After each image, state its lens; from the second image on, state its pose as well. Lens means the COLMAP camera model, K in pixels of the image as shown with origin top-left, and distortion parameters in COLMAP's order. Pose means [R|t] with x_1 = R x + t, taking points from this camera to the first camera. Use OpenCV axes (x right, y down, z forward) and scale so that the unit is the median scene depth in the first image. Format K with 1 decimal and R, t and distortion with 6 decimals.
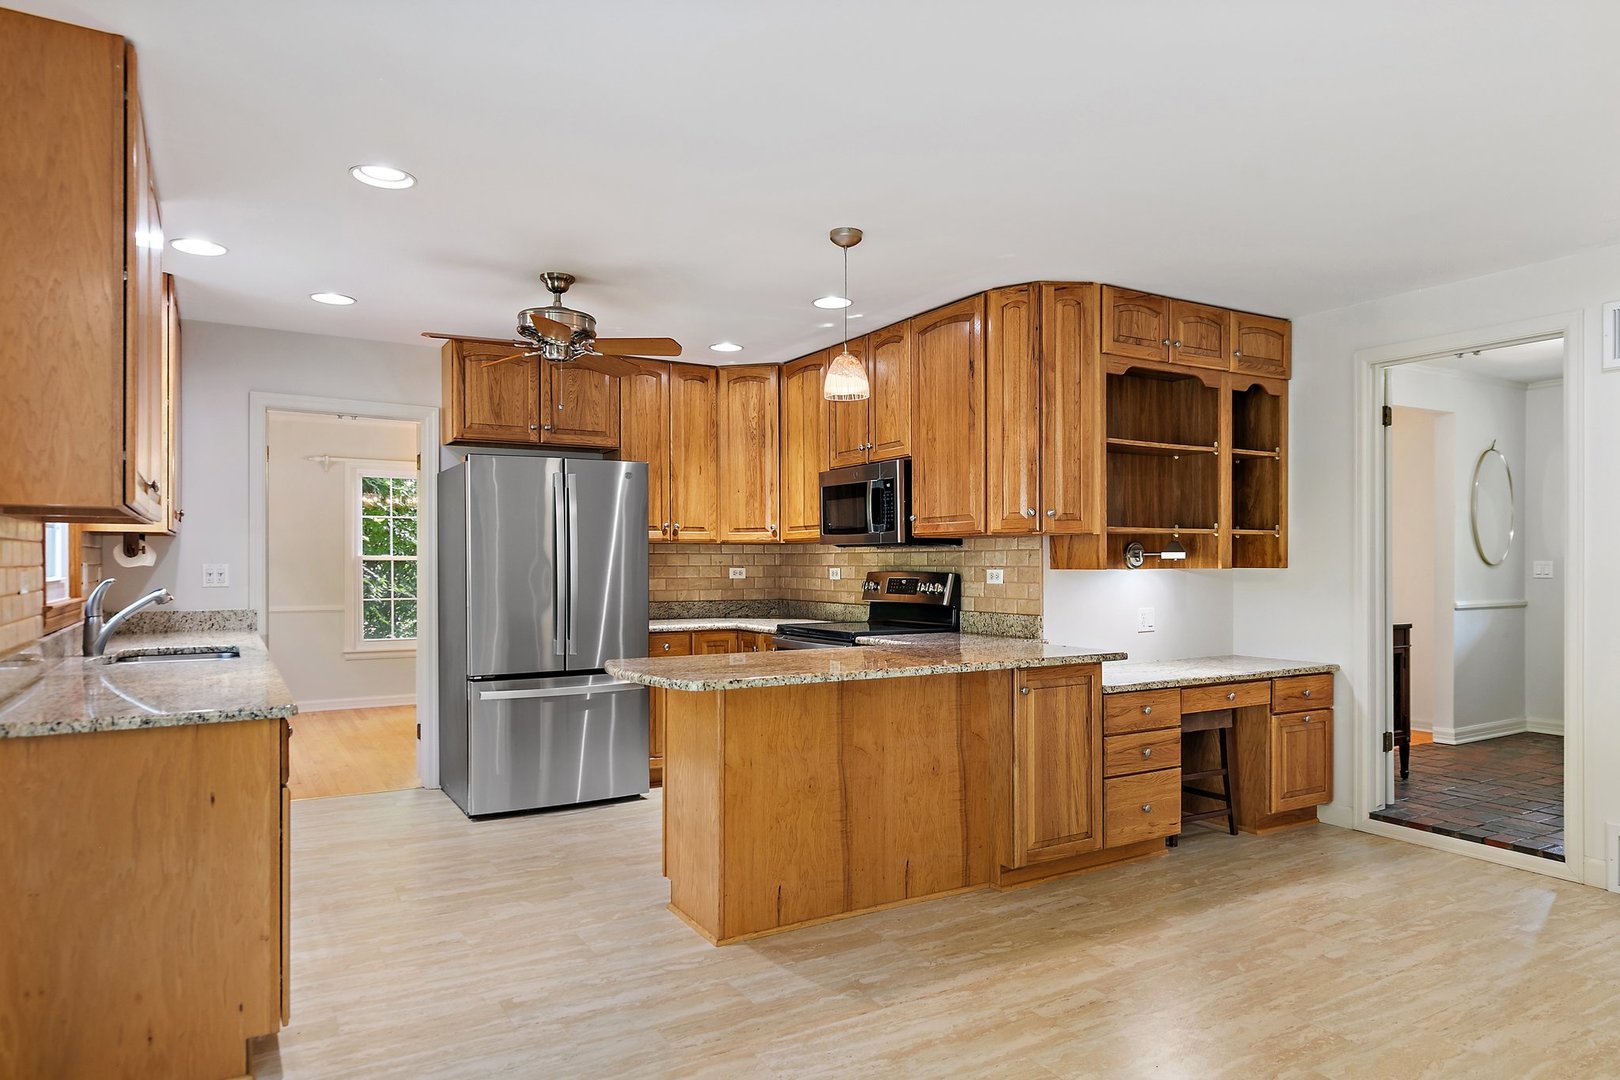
lens RADIAL K [[997.5, 0, 817.7], [0, 997.5, 560.8], [0, 0, 1]] dist [0.009117, -0.000730]
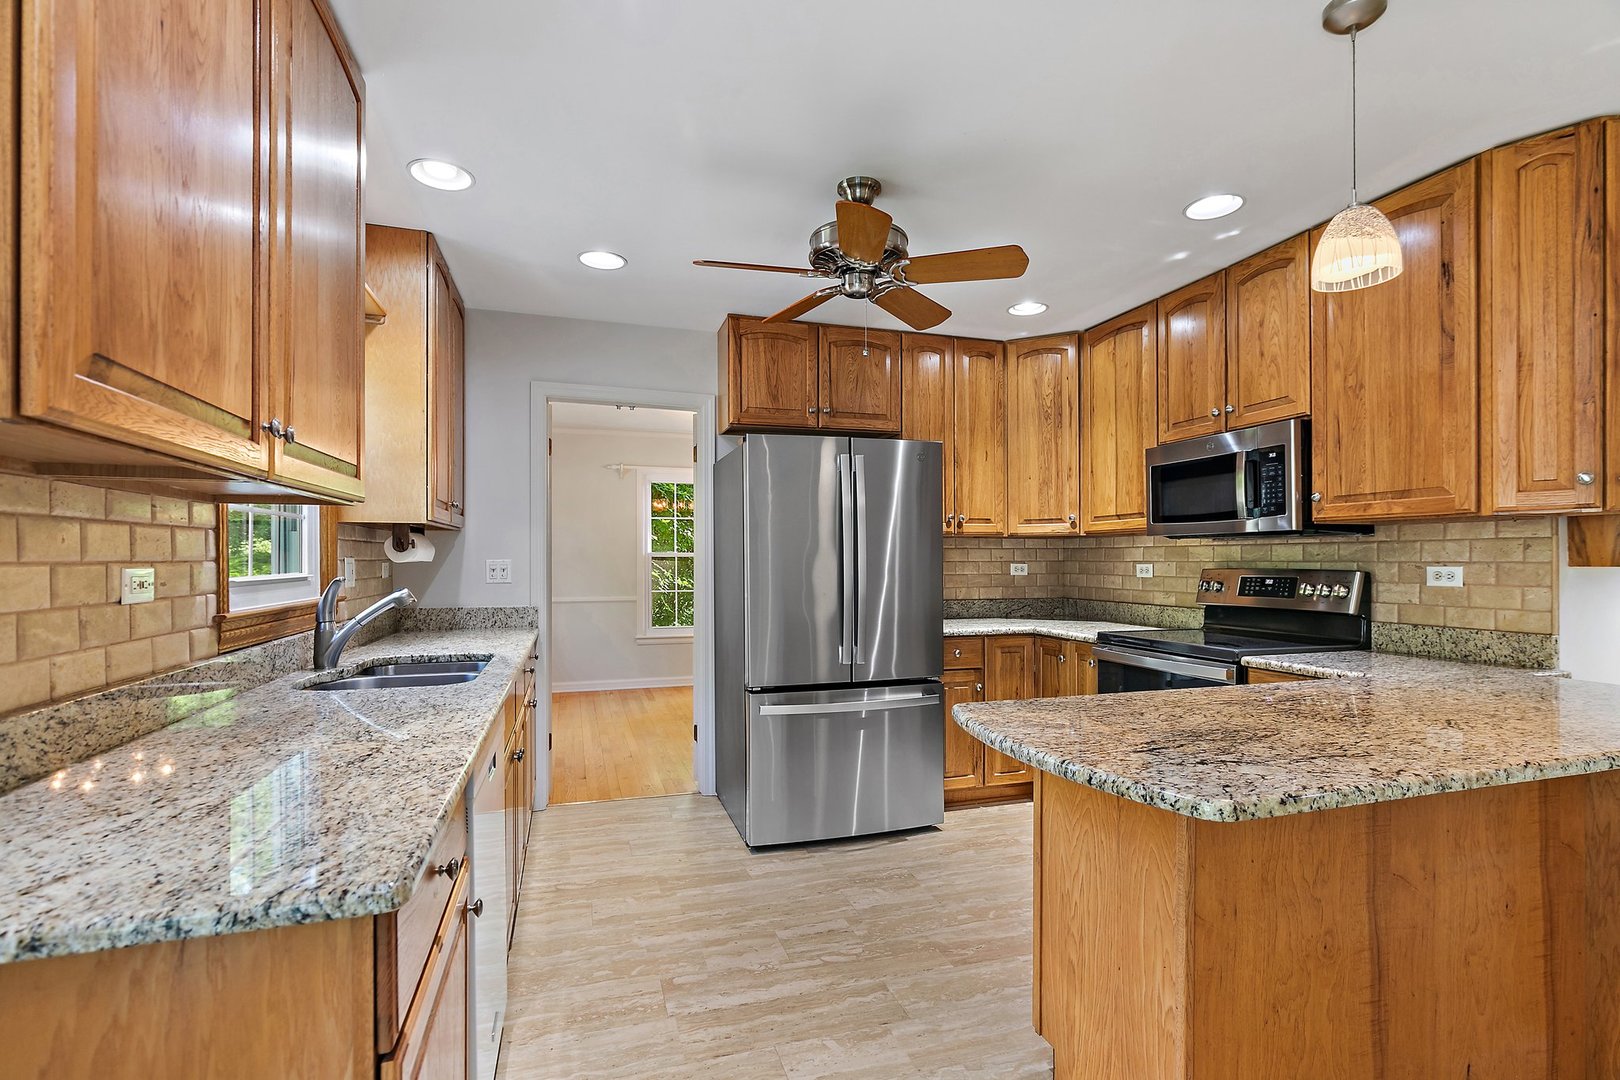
lens RADIAL K [[763.2, 0, 817.9], [0, 763.2, 557.0], [0, 0, 1]] dist [-0.001229, -0.000746]
pose [[0.973869, -0.001242, -0.227107, -0.152398], [0.001003, 0.999999, -0.001169, 0.002318], [0.227109, 0.000910, 0.973869, 0.404180]]
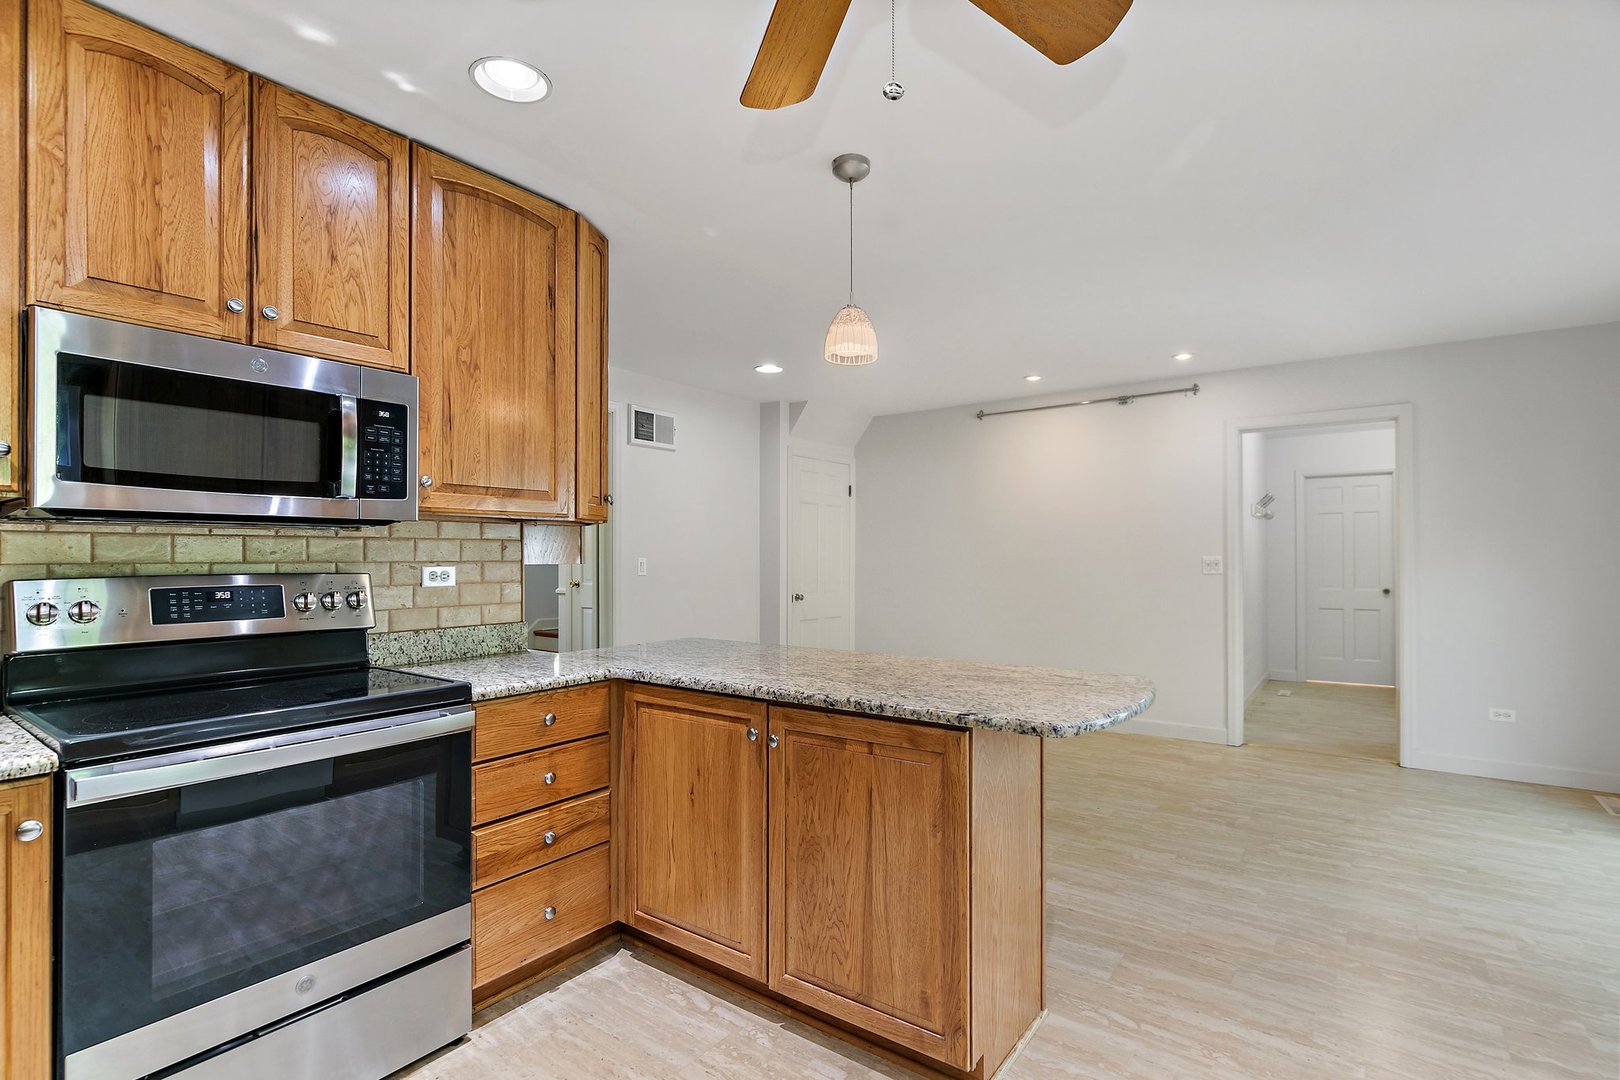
lens RADIAL K [[763.2, 0, 820.5], [0, 763.2, 553.7], [0, 0, 1]] dist [-0.001229, -0.000746]
pose [[-0.393022, 0.006441, 0.919507, -0.463360], [0.001899, 0.999979, -0.006193, 0.004266], [-0.919527, -0.000688, -0.393026, 1.072789]]
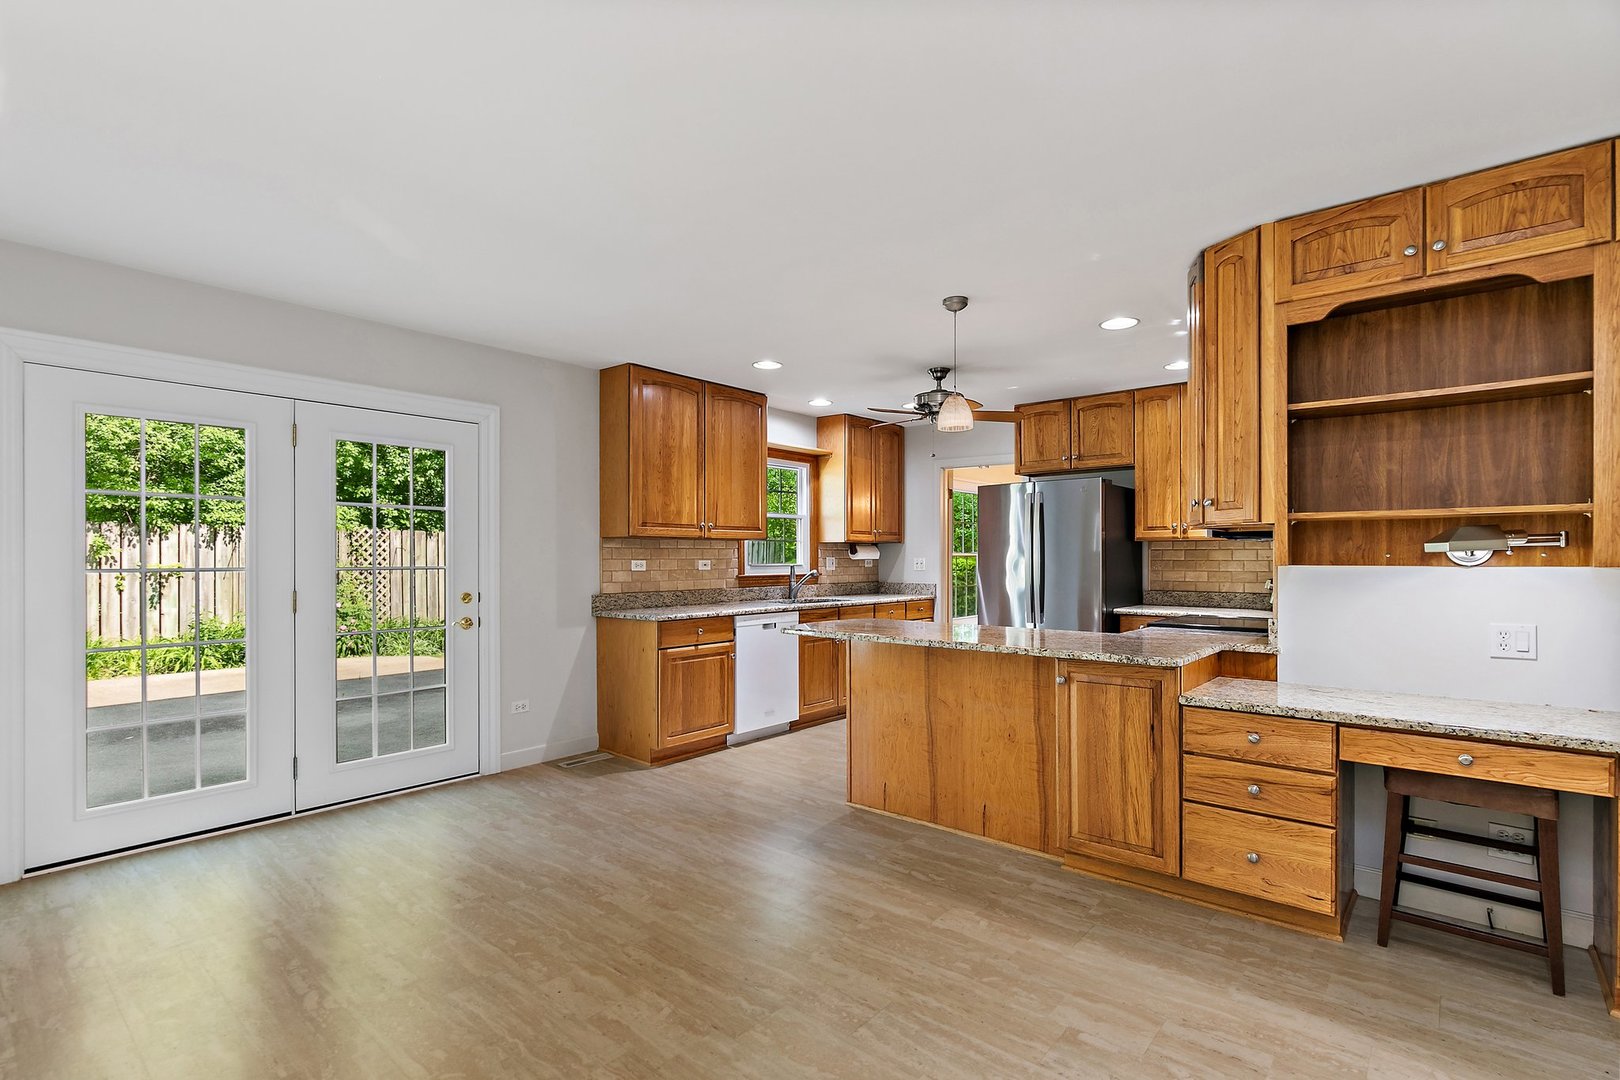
lens RADIAL K [[763.2, 0, 820.8], [0, 763.2, 557.6], [0, 0, 1]] dist [-0.001229, -0.000746]
pose [[0.326675, 0.000821, -0.945137, 0.756334], [0.000774, 0.999999, 0.001136, 0.001162], [0.945137, -0.001103, 0.326674, 0.434091]]
